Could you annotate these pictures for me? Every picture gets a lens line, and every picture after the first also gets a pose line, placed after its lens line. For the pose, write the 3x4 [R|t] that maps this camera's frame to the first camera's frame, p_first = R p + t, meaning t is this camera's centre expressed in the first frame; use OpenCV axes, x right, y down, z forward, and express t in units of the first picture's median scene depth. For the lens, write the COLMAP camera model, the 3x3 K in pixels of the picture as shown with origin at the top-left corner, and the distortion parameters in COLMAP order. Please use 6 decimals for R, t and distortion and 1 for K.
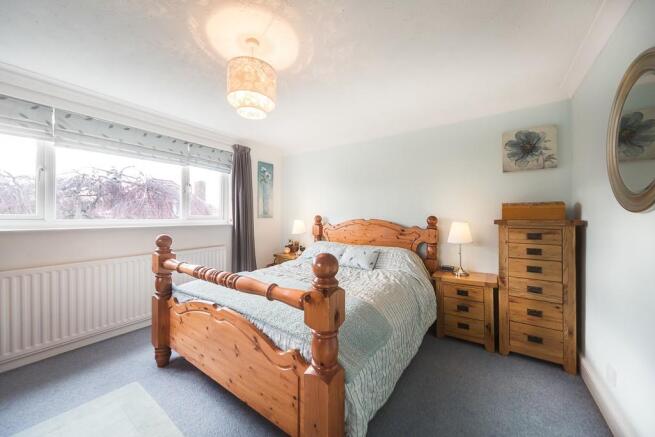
lens RADIAL K [[233.6, 0, 327.5], [0, 233.6, 218.5], [0, 0, 1]] dist [-0.001703, -0.000055]
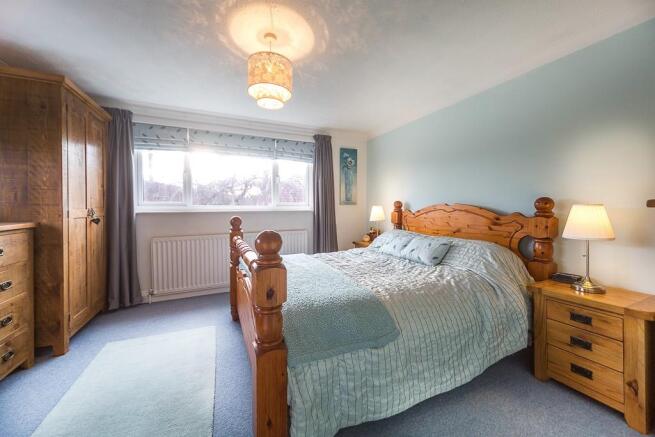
lens RADIAL K [[246.1, 0, 327.2], [0, 246.1, 212.8], [0, 0, 1]] dist [0.001626, -0.000060]
pose [[0.862380, 0.006981, -0.506213, 0.271365], [0.002170, 0.999845, 0.017486, 0.020143], [0.506256, -0.016178, 0.862231, 0.078926]]
